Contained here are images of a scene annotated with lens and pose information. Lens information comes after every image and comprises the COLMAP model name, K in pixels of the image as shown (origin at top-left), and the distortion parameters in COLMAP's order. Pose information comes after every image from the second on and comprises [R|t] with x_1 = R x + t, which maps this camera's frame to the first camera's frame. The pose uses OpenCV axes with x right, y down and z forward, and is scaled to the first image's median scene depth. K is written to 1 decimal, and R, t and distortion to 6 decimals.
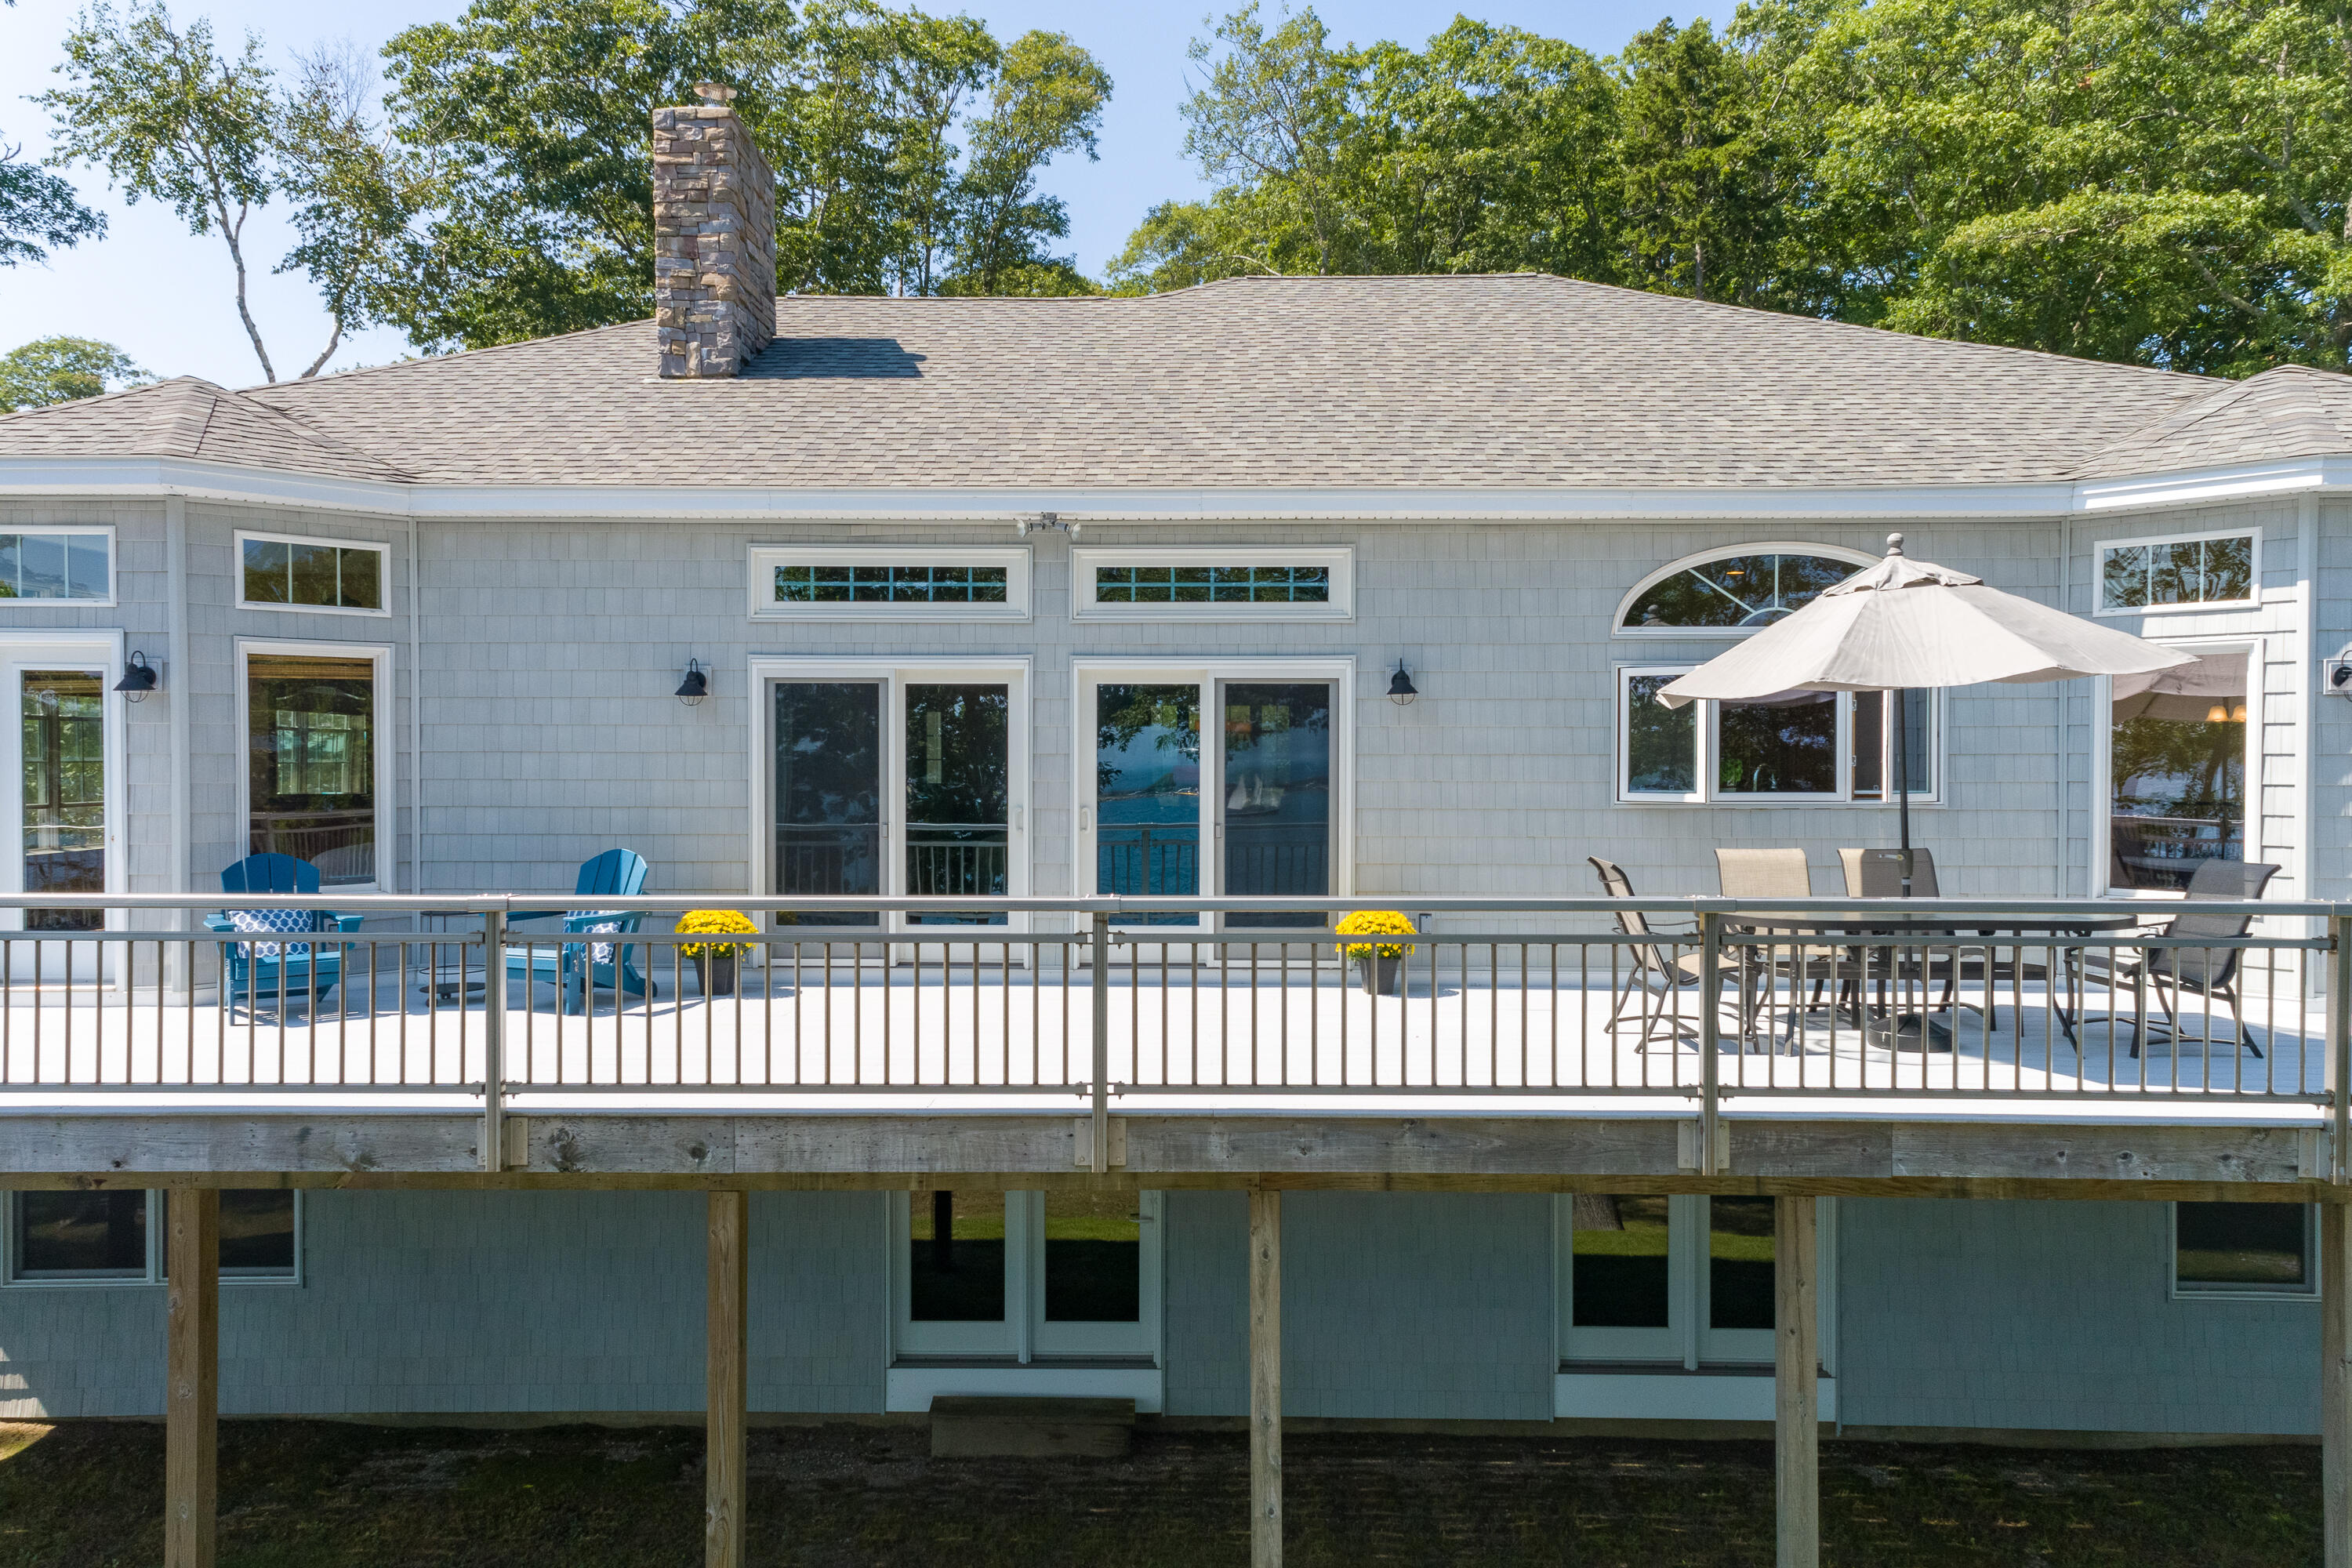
lens RADIAL K [[1478.3, 0, 1176.0], [0, 1478.3, 784.0], [0, 0, 1]] dist [0.018671, 0.001147]
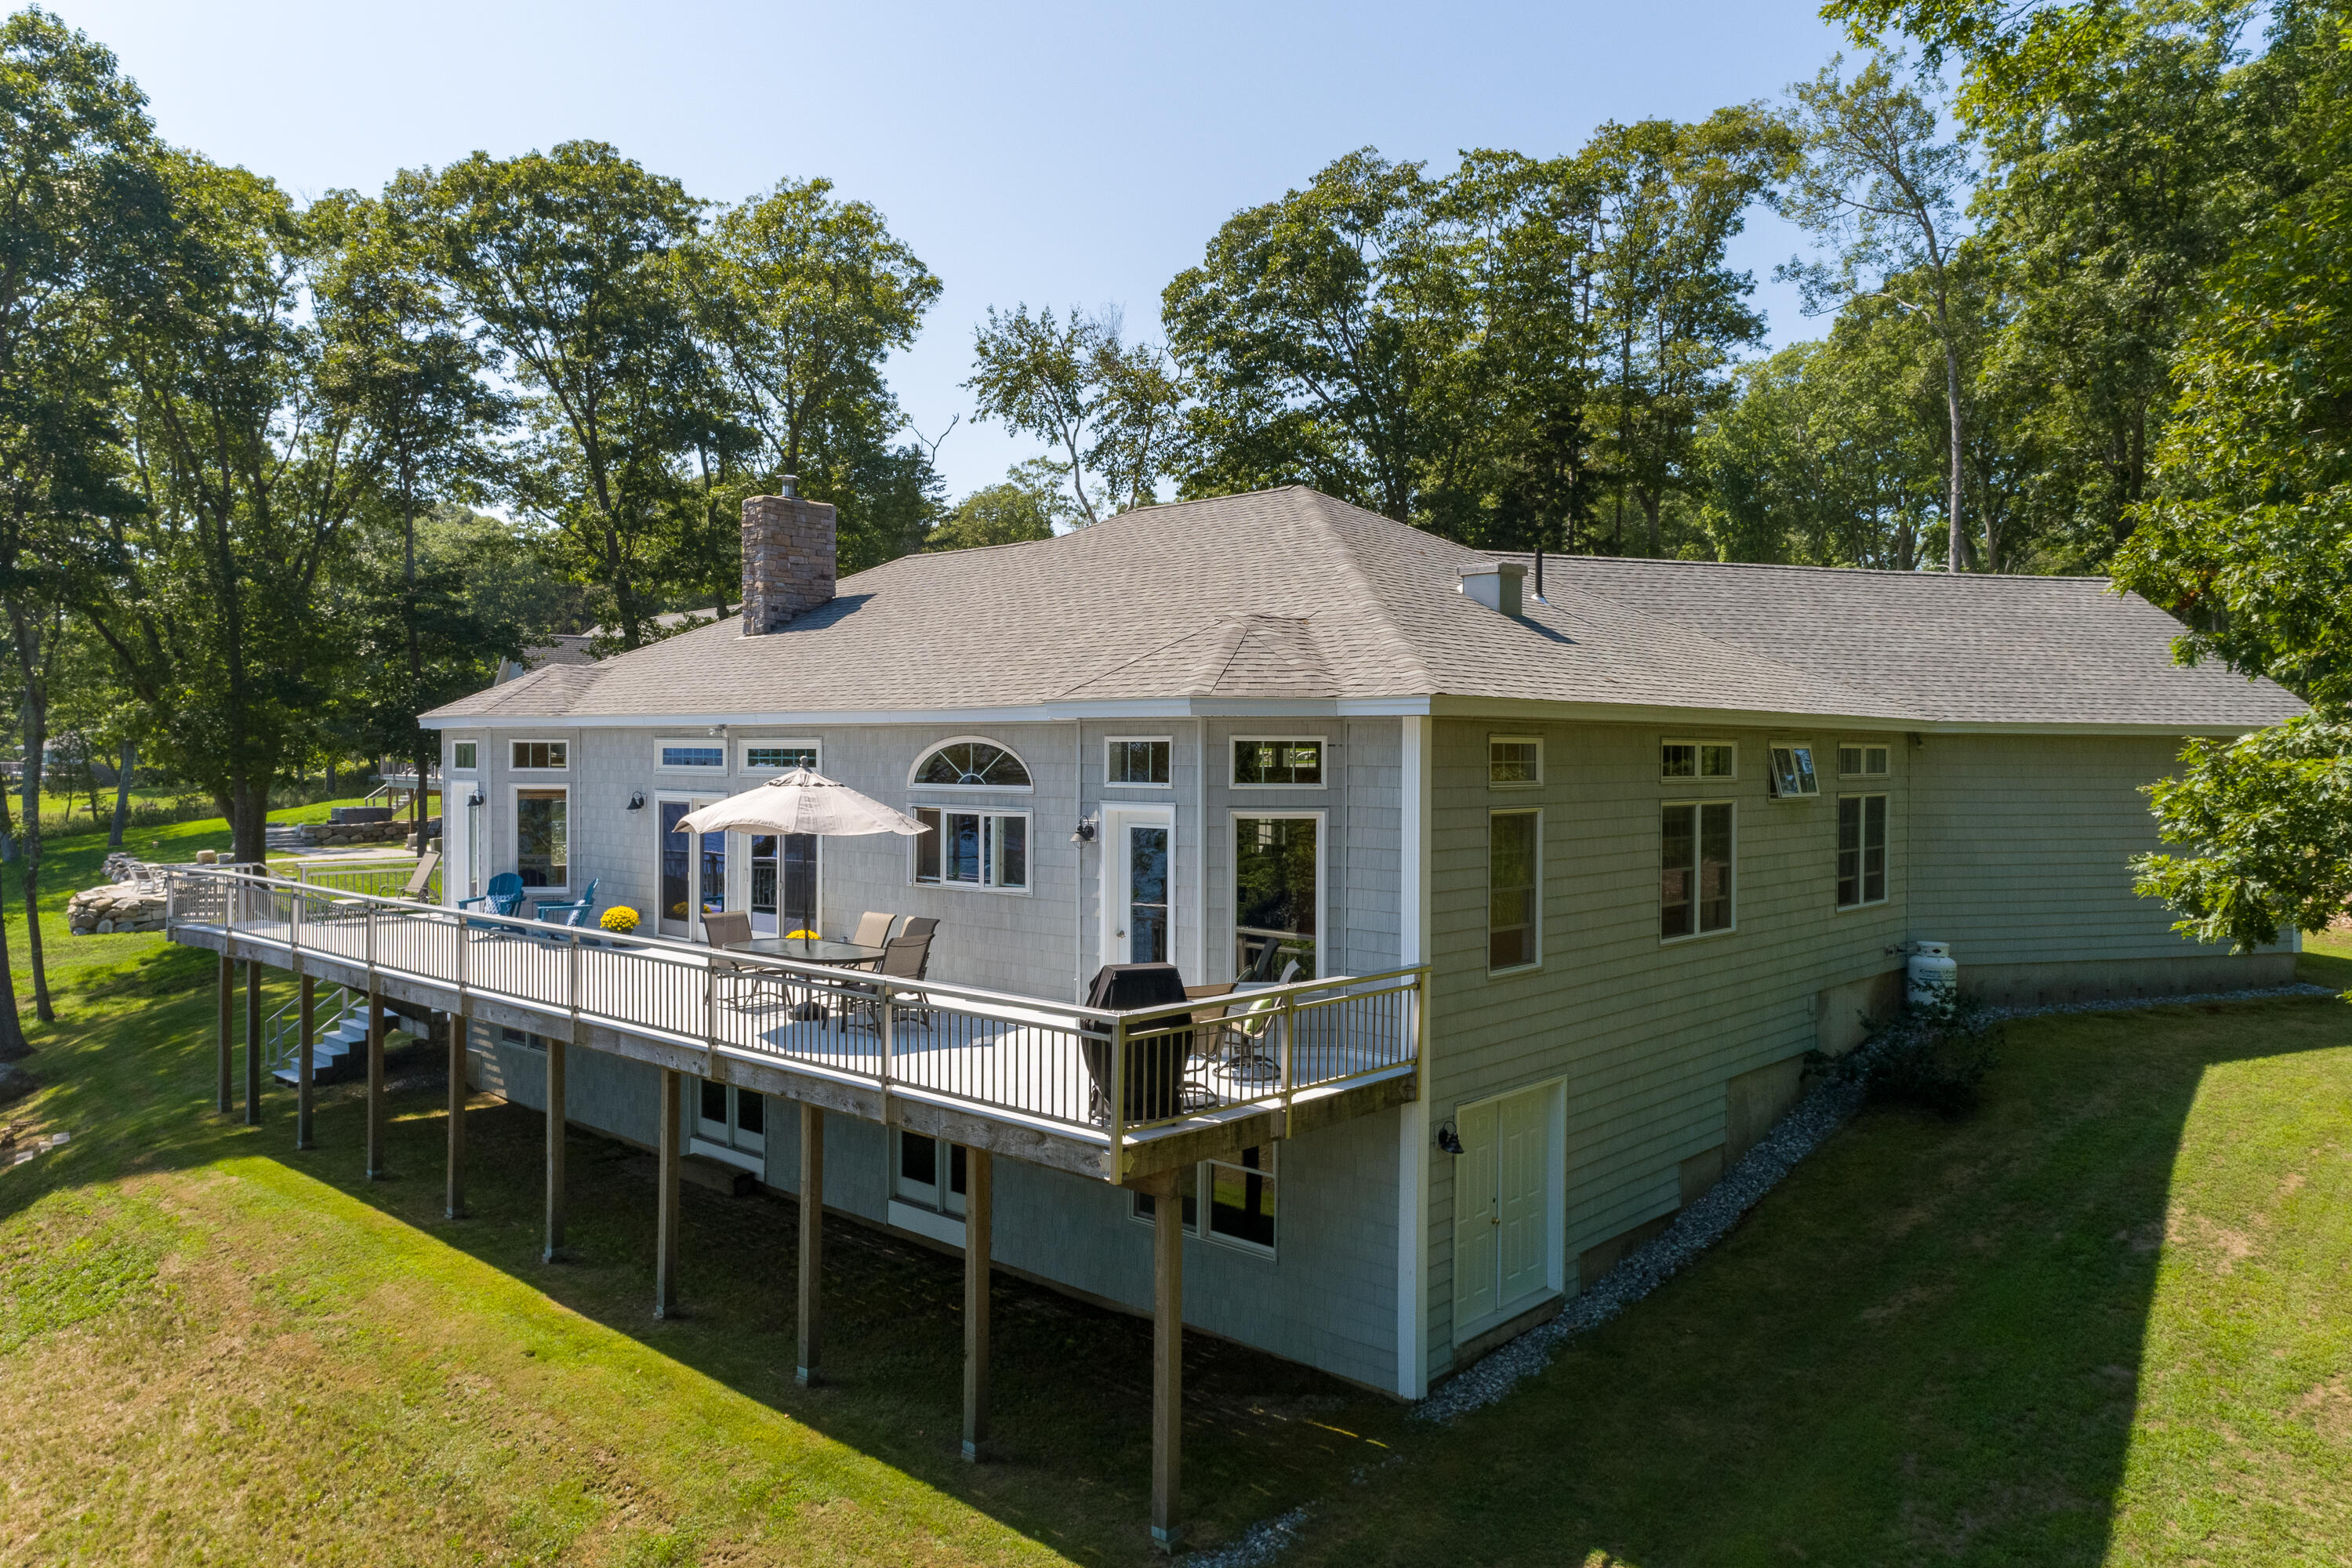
lens RADIAL K [[1601.8, 0, 1176.0], [0, 1601.8, 784.0], [0, 0, 1]] dist [0.000774, 0.000304]
pose [[0.744303, 0.017126, -0.667622, 1.387222], [-0.037819, 0.999148, -0.016533, -0.064559], [0.666770, 0.037554, 0.744317, -0.173030]]
